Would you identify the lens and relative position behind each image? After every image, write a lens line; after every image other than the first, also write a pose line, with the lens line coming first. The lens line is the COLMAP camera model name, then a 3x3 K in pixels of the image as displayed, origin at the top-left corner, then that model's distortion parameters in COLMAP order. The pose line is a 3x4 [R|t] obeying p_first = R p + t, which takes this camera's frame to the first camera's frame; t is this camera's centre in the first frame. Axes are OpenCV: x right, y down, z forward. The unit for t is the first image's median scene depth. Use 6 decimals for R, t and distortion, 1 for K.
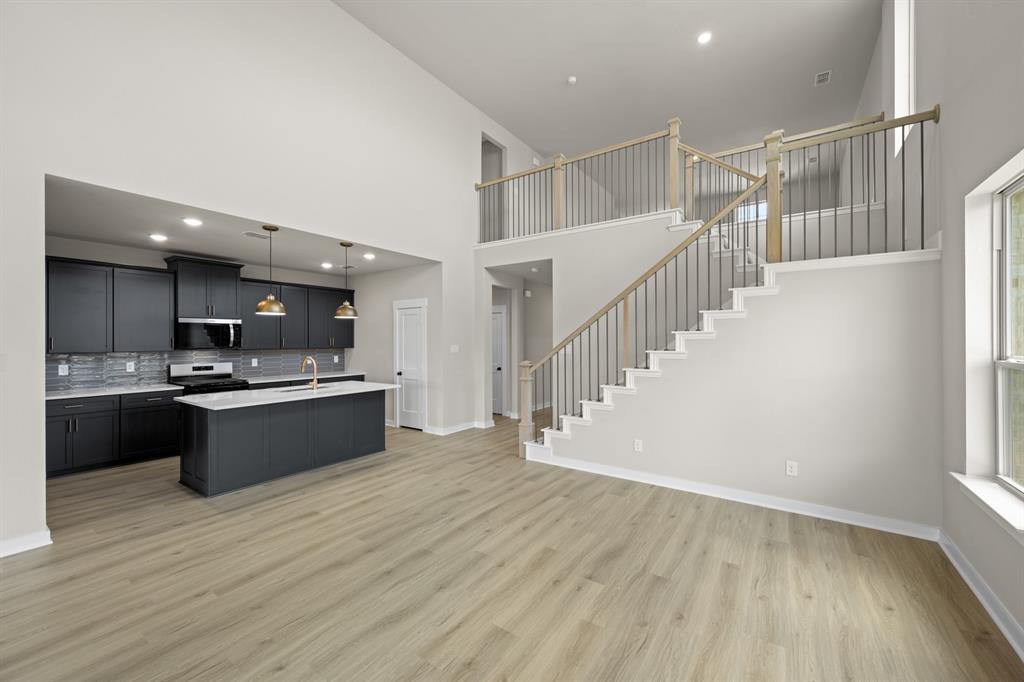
lens RADIAL K [[403.8, 0, 513.0], [0, 403.8, 340.1], [0, 0, 1]] dist [-0.000505, -0.000305]
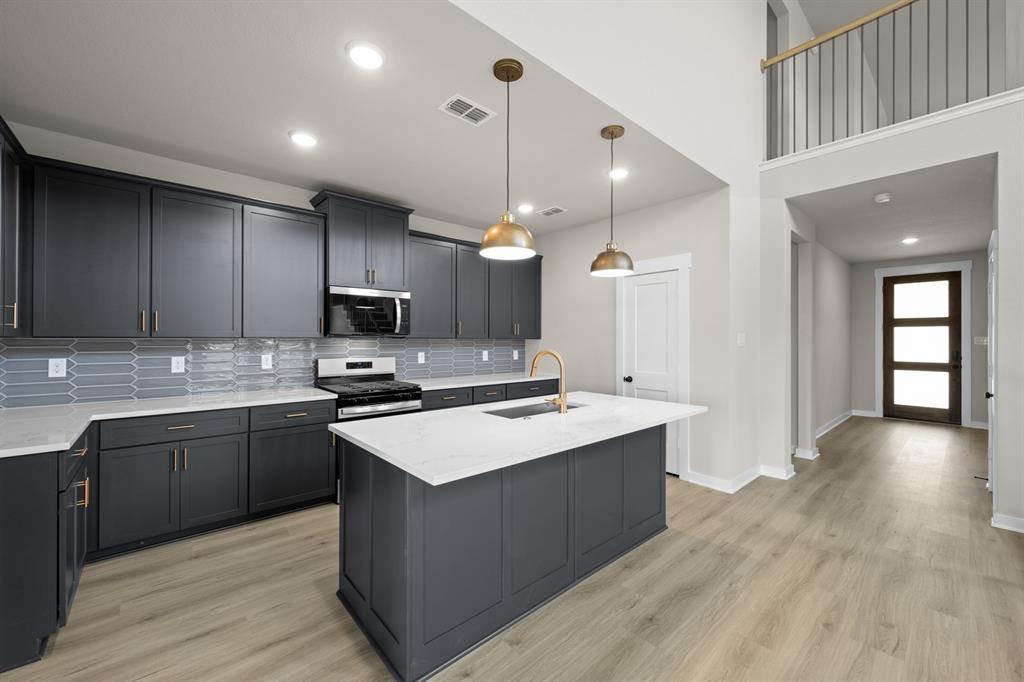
lens RADIAL K [[403.5, 0, 513.9], [0, 403.5, 338.8], [0, 0, 1]] dist [0.003517, -0.000201]
pose [[0.971511, 0.004260, -0.236955, -0.399161], [-0.004407, 0.999990, -0.000091, 0.027757], [0.236952, 0.001132, 0.971521, 0.453765]]
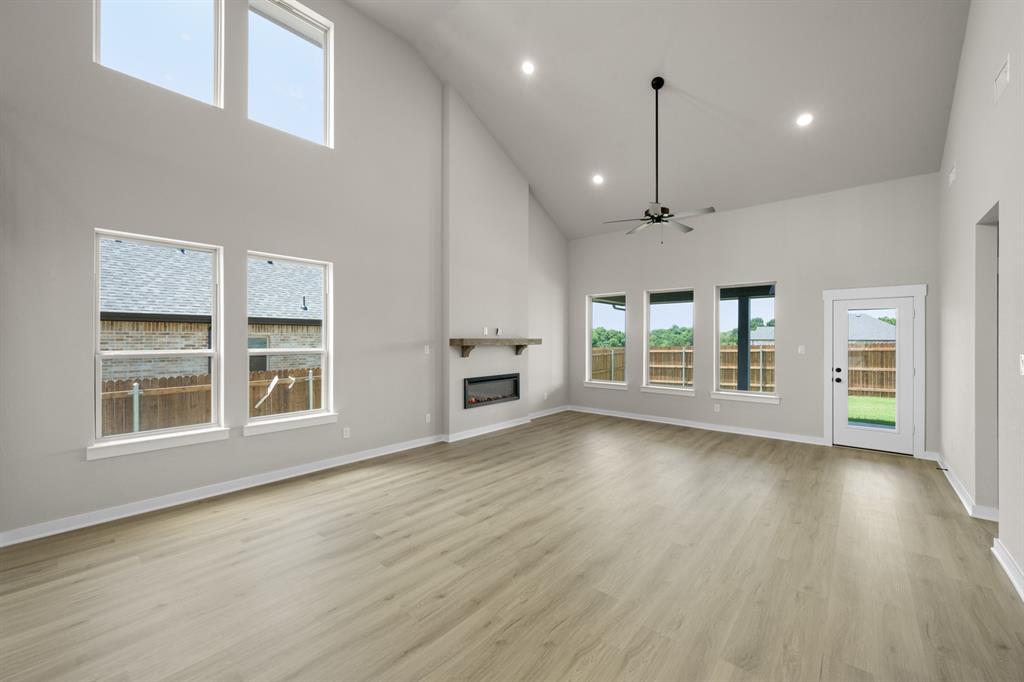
lens RADIAL K [[403.5, 0, 513.9], [0, 403.5, 338.8], [0, 0, 1]] dist [0.003517, -0.000201]
pose [[-0.994118, 0.001939, 0.108284, -0.164286], [0.001663, 0.999995, -0.002639, 0.000974], [-0.108289, -0.002444, -0.994116, 1.026357]]
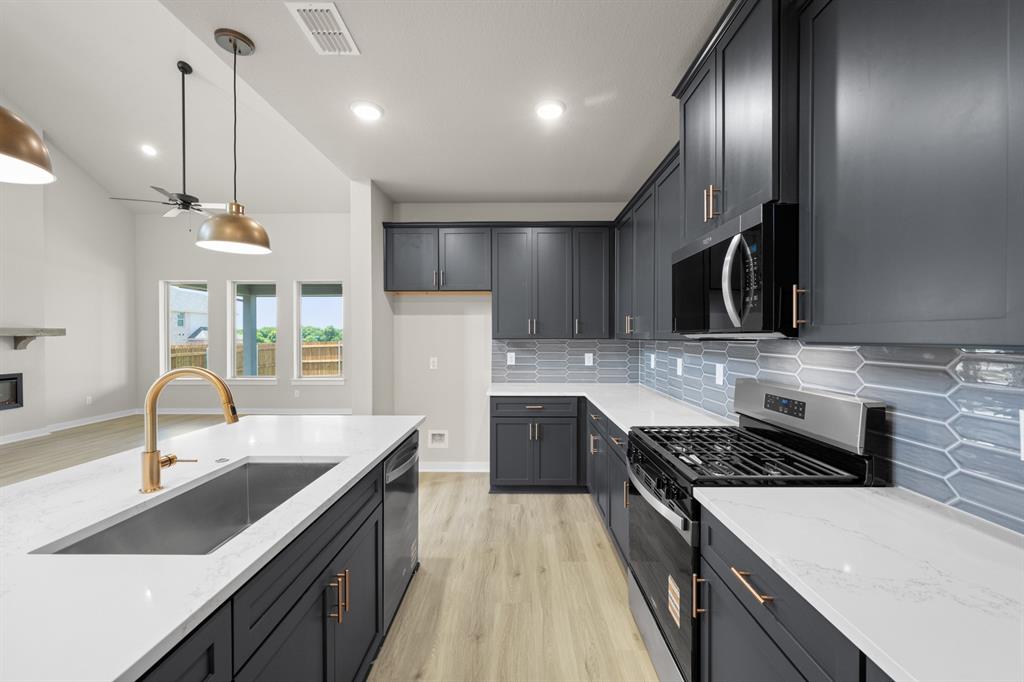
lens RADIAL K [[403.5, 0, 513.9], [0, 403.5, 338.8], [0, 0, 1]] dist [0.003517, -0.000201]
pose [[-0.830131, 0.007865, -0.557512, -0.500672], [0.004867, 0.999965, 0.006860, 0.022888], [0.557546, 0.002982, -0.830140, 1.249886]]
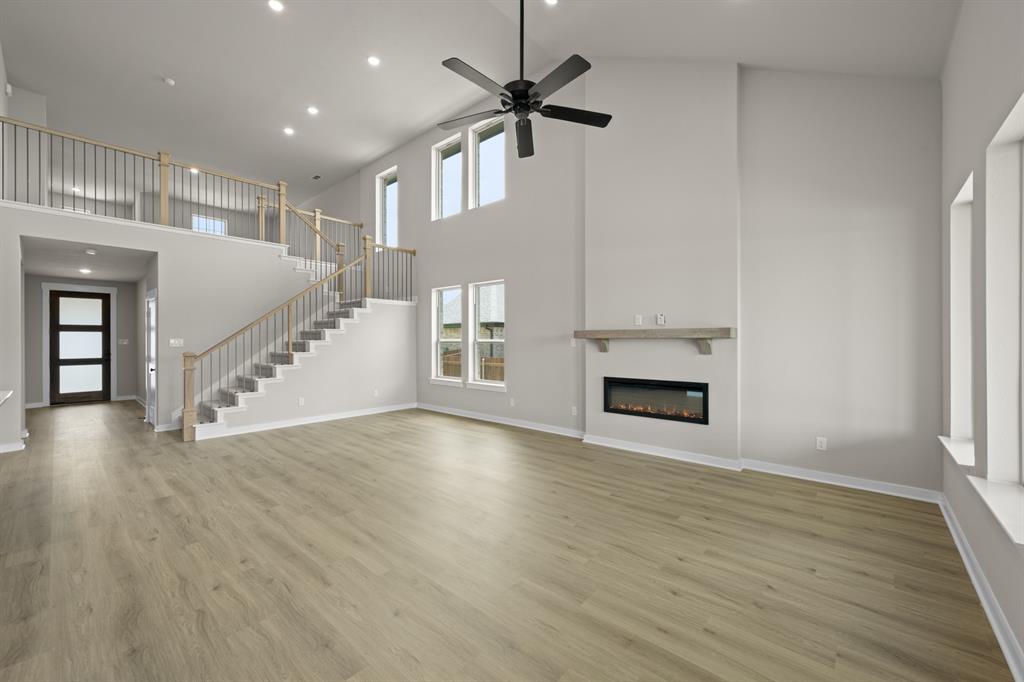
lens RADIAL K [[403.5, 0, 513.9], [0, 403.5, 338.8], [0, 0, 1]] dist [0.003517, -0.000201]
pose [[0.121677, 0.003339, 0.992564, -0.916673], [0.000886, 0.999994, -0.003473, 0.020825], [-0.992569, 0.001302, 0.121673, -0.002472]]
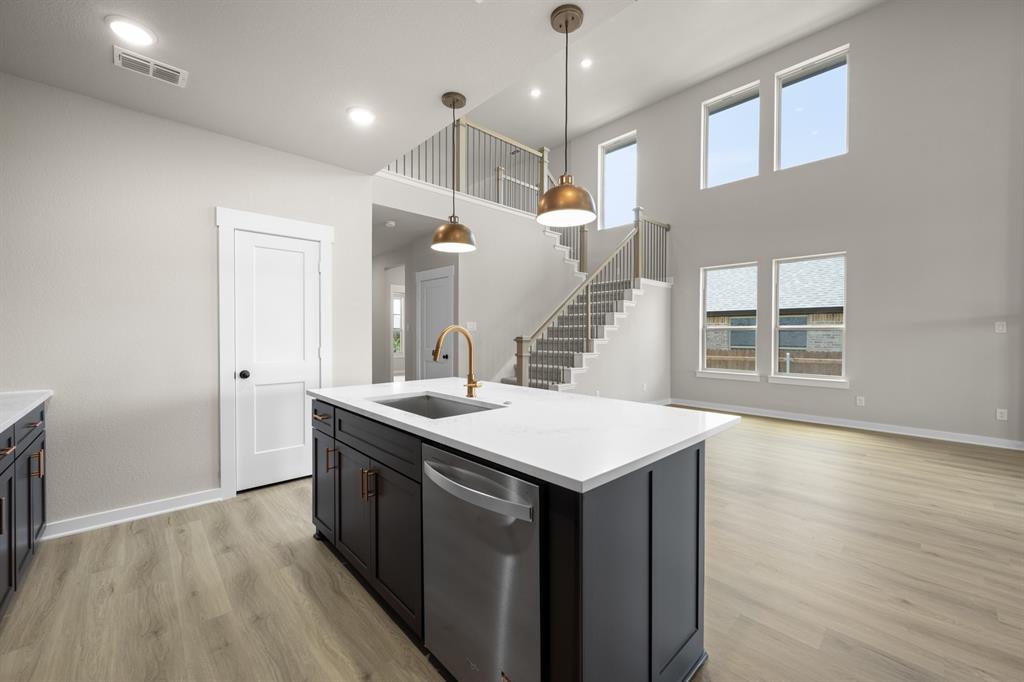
lens RADIAL K [[396.6, 0, 514.6], [0, 396.6, 345.6], [0, 0, 1]] dist [-0.001978, -0.000010]
pose [[0.215077, -0.023572, 0.976313, -0.849353], [-0.005253, 0.999666, 0.025293, 0.050522], [-0.976583, -0.010568, 0.214881, 0.794957]]
